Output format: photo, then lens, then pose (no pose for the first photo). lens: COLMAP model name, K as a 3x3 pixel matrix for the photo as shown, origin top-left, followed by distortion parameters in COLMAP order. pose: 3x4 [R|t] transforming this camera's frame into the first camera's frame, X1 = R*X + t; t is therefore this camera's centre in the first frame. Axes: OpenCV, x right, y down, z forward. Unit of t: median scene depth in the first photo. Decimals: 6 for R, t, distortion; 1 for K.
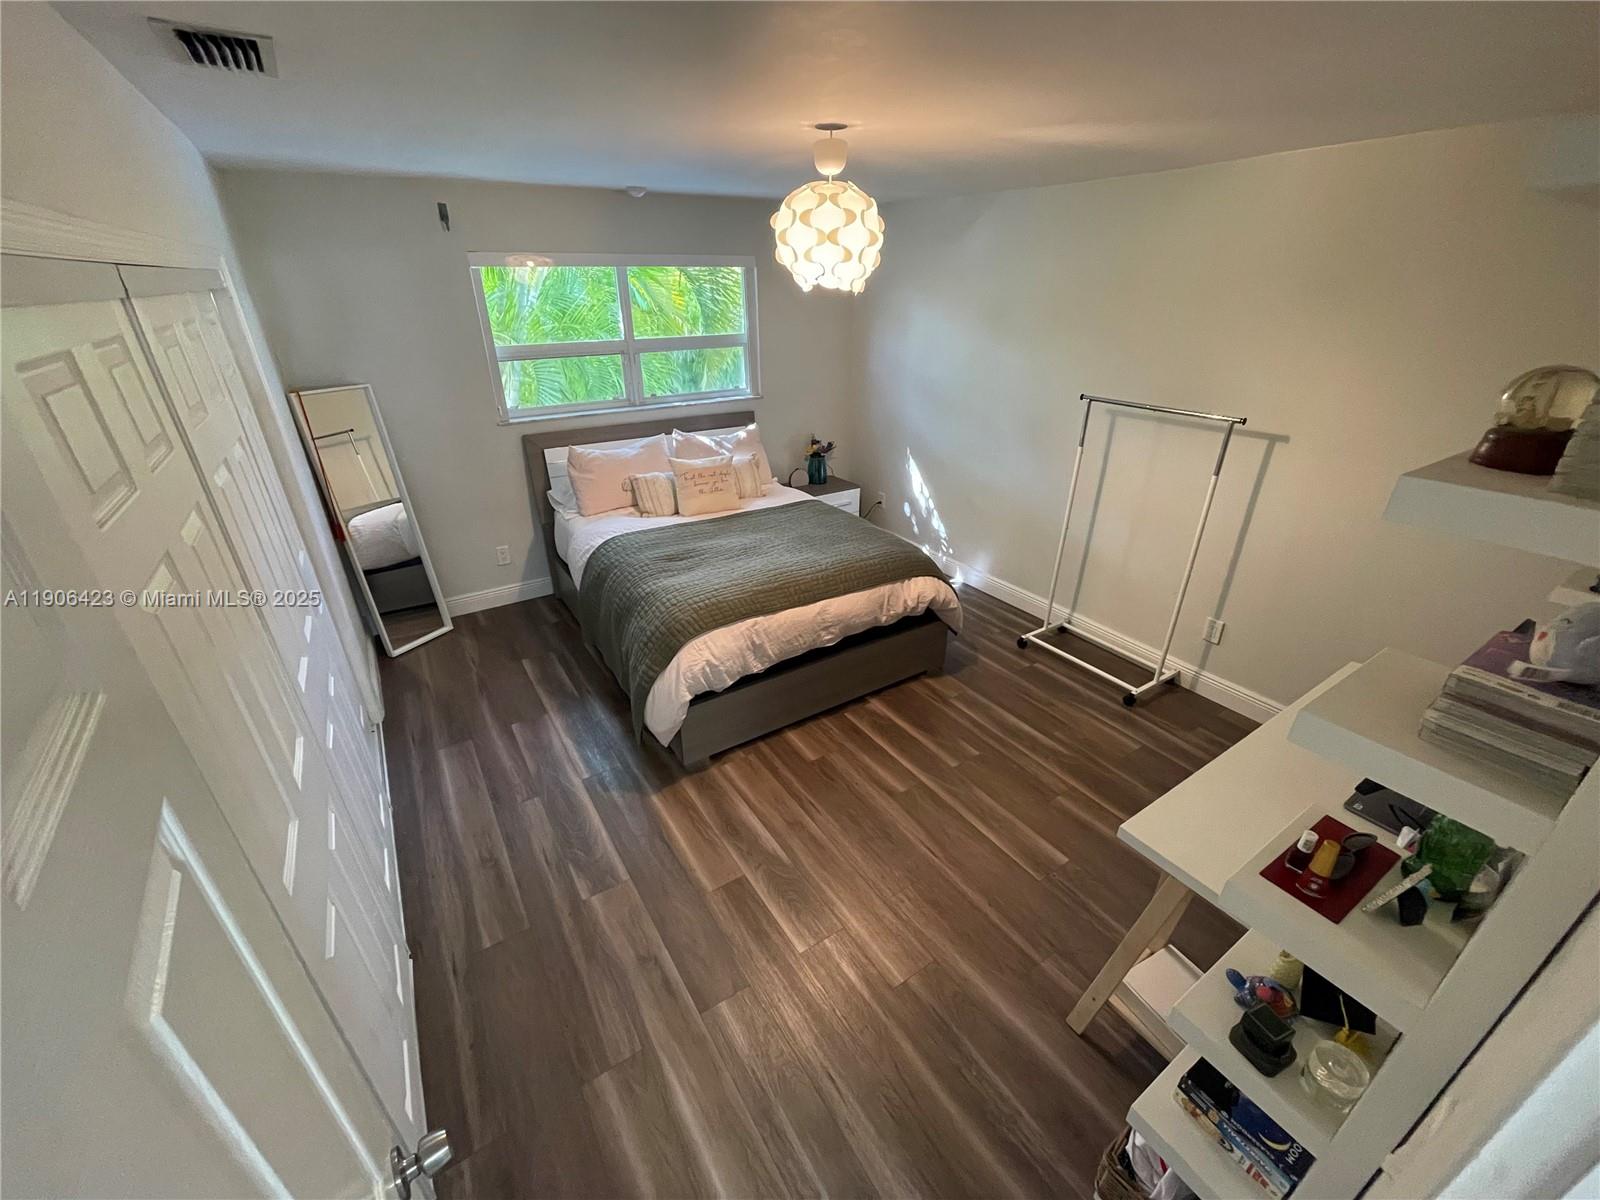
lens RADIAL K [[644.6, 0, 800.0], [0, 644.6, 600.0], [0, 0, 1]] dist [-0.001733, 0.000869]
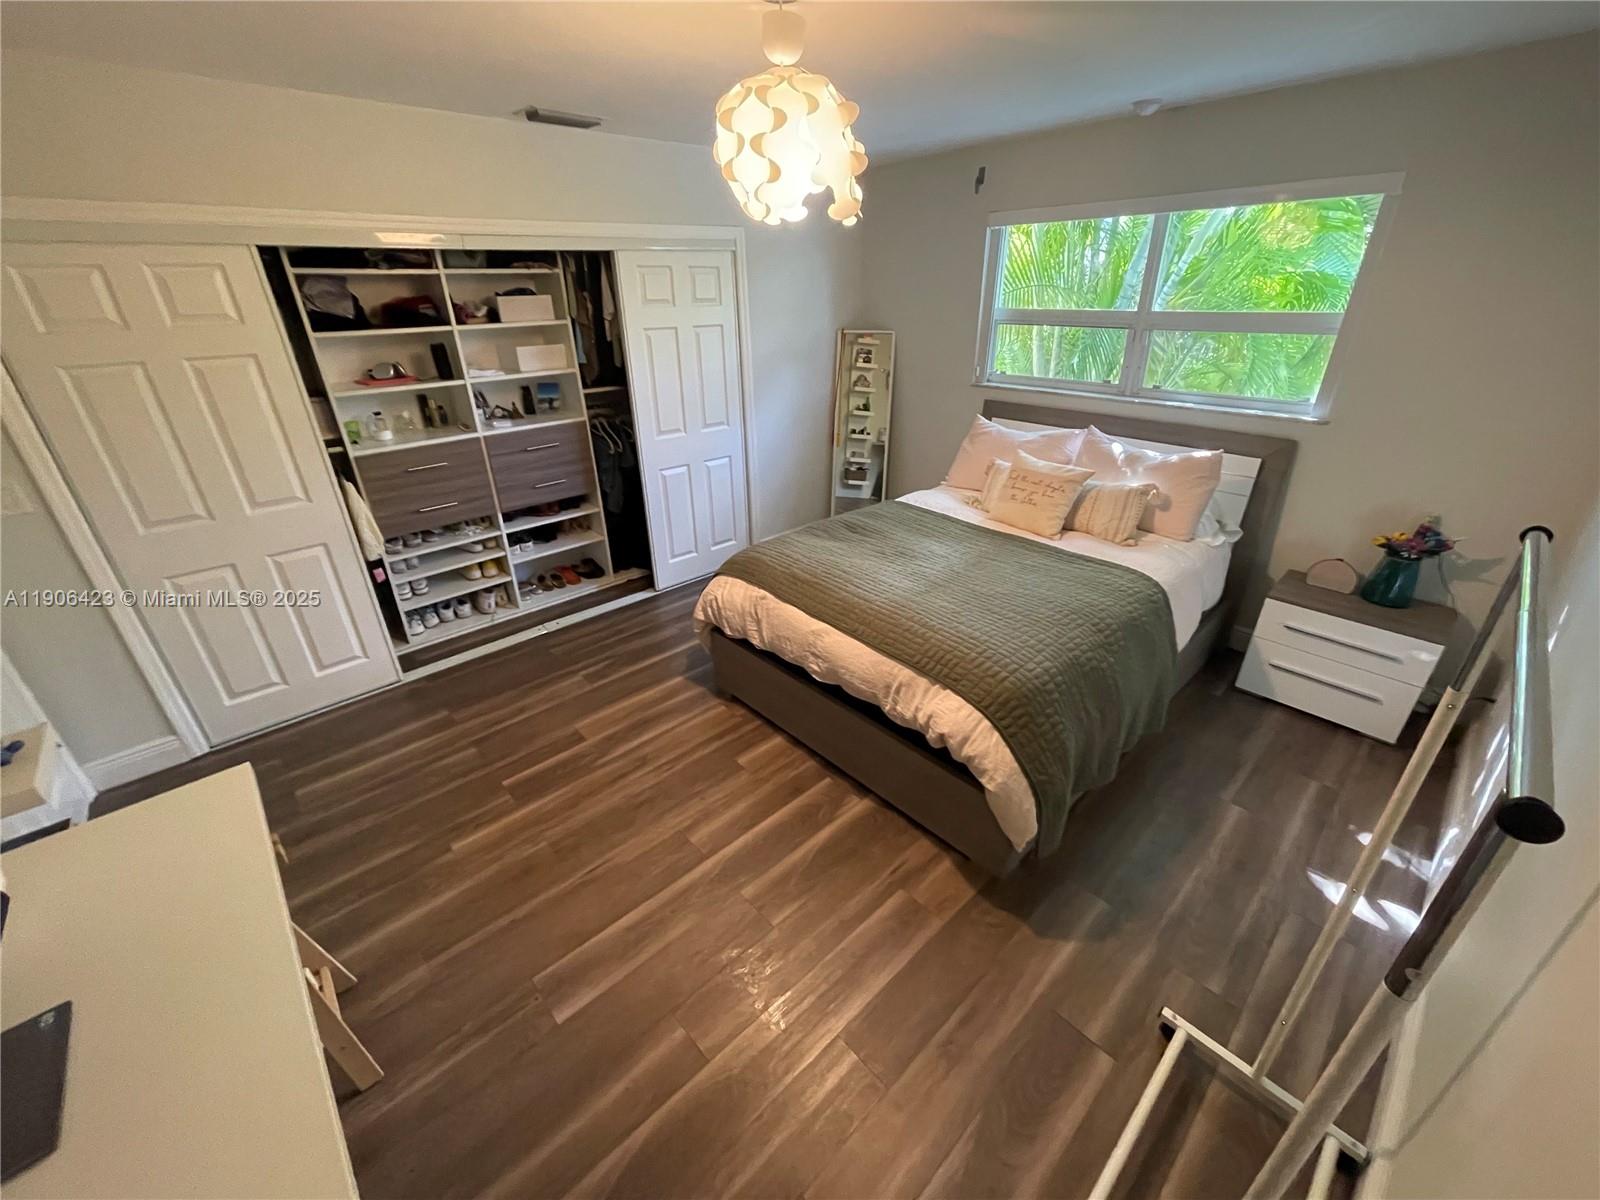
lens RADIAL K [[644.6, 0, 800.0], [0, 644.6, 600.0], [0, 0, 1]] dist [-0.001733, 0.000869]
pose [[0.165807, 0.435608, -0.884734, 0.683978], [-0.421548, 0.842362, 0.335744, -0.263397], [0.891518, 0.317290, 0.323299, 0.660604]]
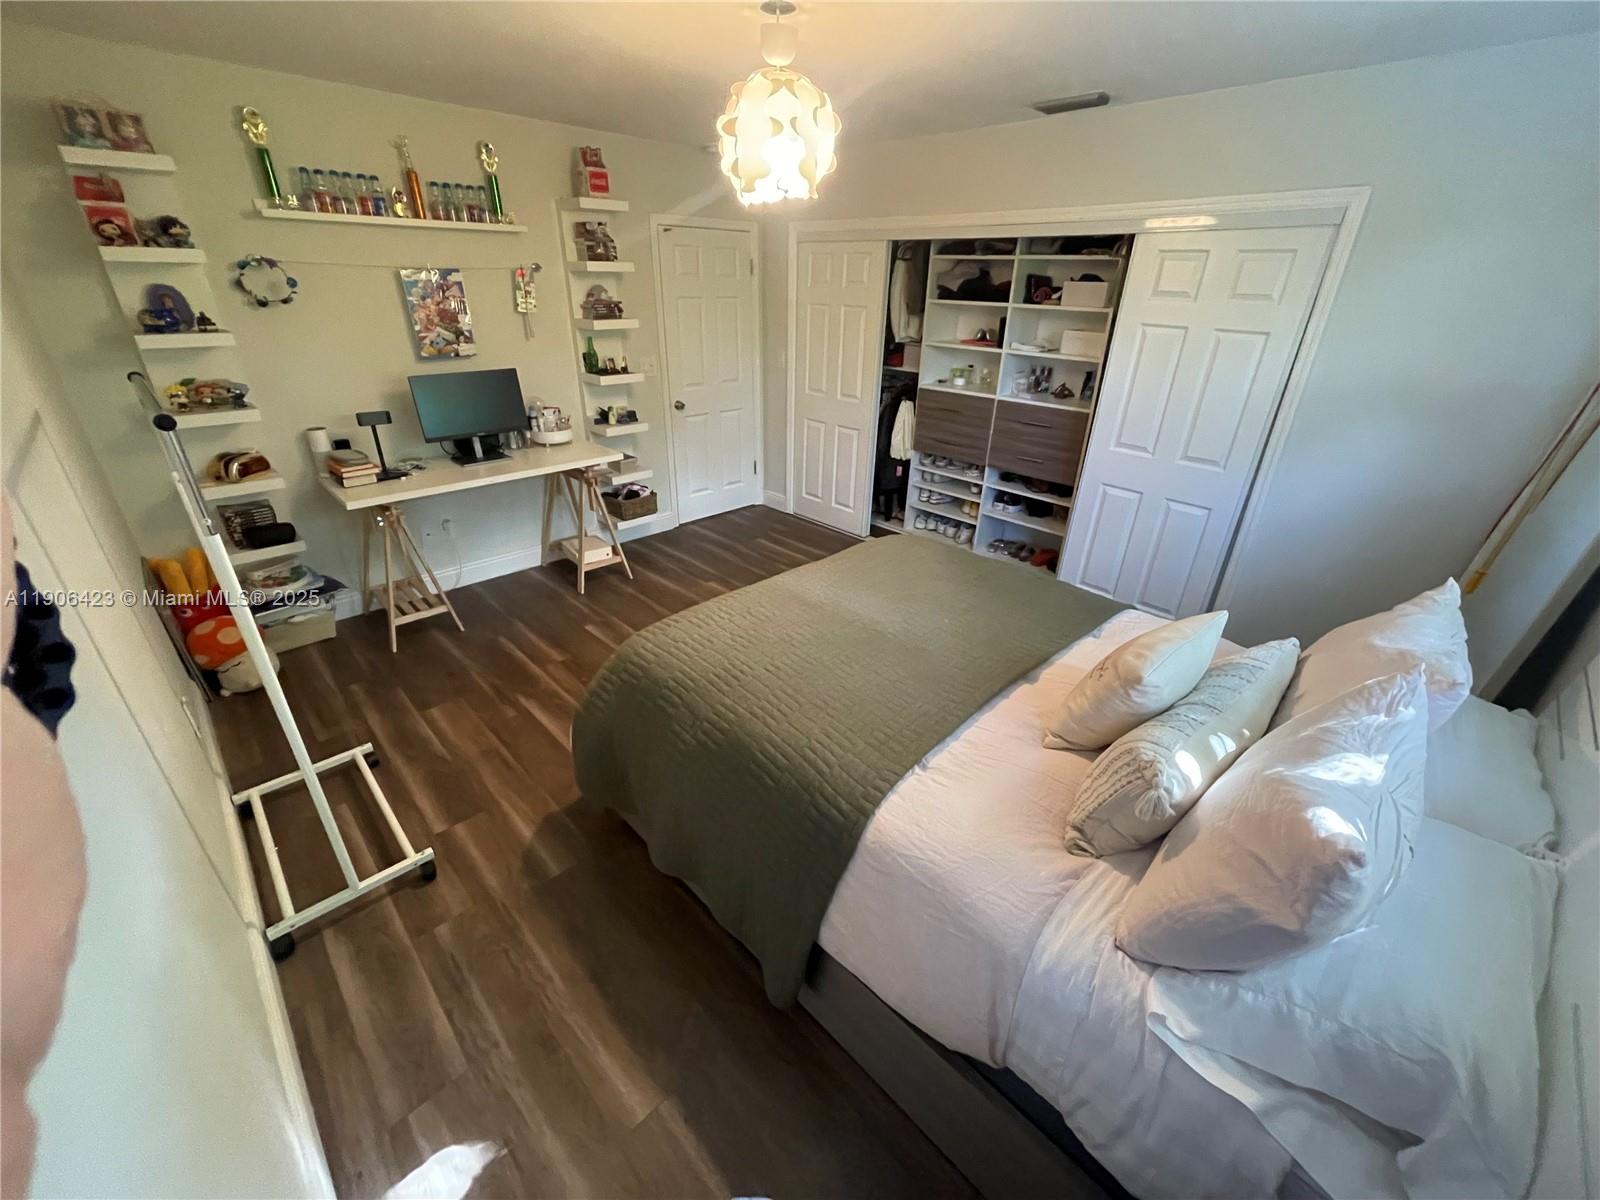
lens RADIAL K [[644.6, 0, 800.0], [0, 644.6, 600.0], [0, 0, 1]] dist [-0.001733, 0.000869]
pose [[-0.981726, 0.065966, -0.178501, 0.152575], [-0.102442, 0.607294, 0.787845, -0.623089], [0.160374, 0.791734, -0.589439, 1.440888]]
